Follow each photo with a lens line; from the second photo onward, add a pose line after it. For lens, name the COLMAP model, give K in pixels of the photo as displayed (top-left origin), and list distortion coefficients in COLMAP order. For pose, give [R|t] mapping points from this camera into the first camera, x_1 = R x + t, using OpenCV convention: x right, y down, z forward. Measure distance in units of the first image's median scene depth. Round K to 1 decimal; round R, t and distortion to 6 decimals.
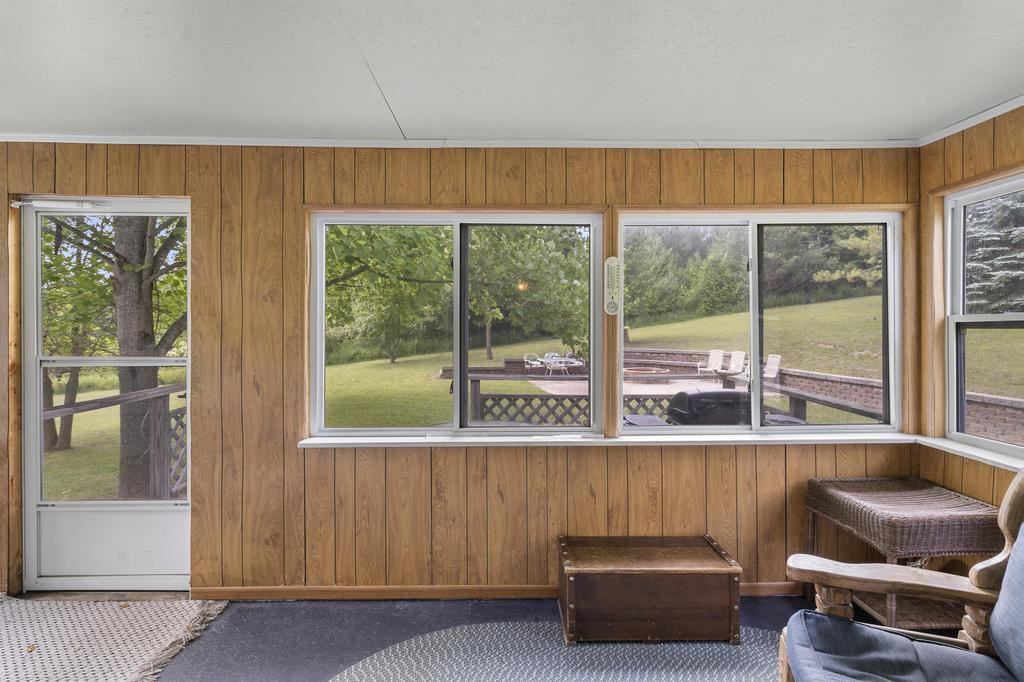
lens RADIAL K [[525.5, 0, 513.1], [0, 525.5, 330.8], [0, 0, 1]] dist [0.004725, 0.000039]
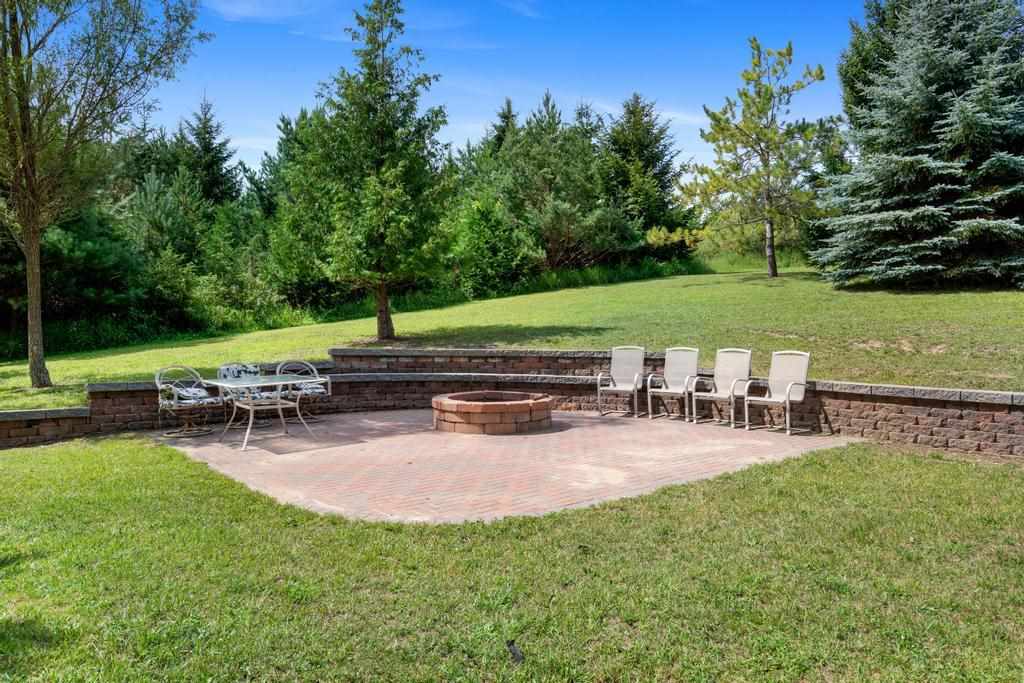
lens RADIAL K [[721.8, 0, 511.0], [0, 721.8, 339.5], [0, 0, 1]] dist [0.004899, 0.001749]
pose [[0.861971, -0.008963, 0.506878, -0.011826], [0.008367, 0.999959, 0.003454, 0.015191], [-0.506888, 0.001264, 0.862011, 0.281103]]
